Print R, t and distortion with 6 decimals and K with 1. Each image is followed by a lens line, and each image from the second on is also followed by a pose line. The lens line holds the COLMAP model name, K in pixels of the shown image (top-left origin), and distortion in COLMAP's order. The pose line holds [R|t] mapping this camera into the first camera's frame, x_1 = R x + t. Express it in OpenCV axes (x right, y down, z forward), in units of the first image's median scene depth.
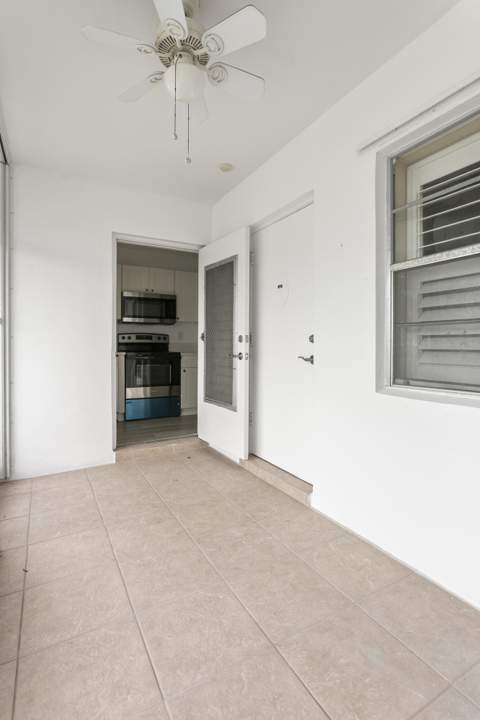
lens RADIAL K [[352.4, 0, 238.2], [0, 352.4, 352.7], [0, 0, 1]] dist [-0.019847, 0.000986]
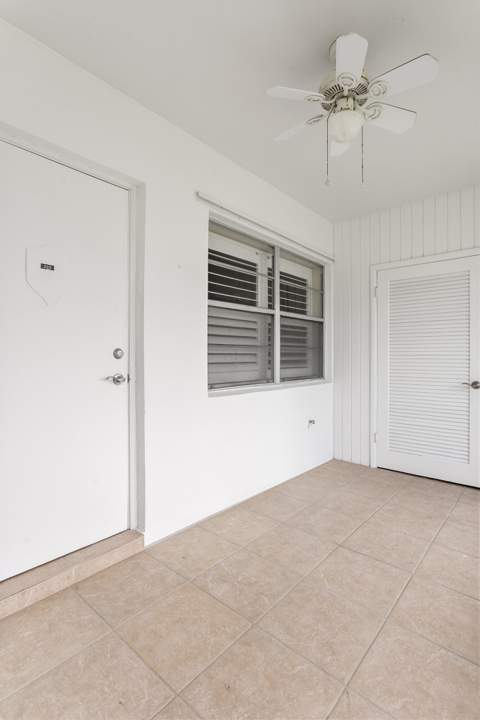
lens RADIAL K [[352.4, 0, 238.0], [0, 352.4, 360.8], [0, 0, 1]] dist [-0.019847, 0.000986]
pose [[-0.346447, -0.015204, 0.937946, -0.929800], [0.021065, 0.999490, 0.023983, -0.052547], [-0.937833, 0.028066, -0.345950, 1.470028]]
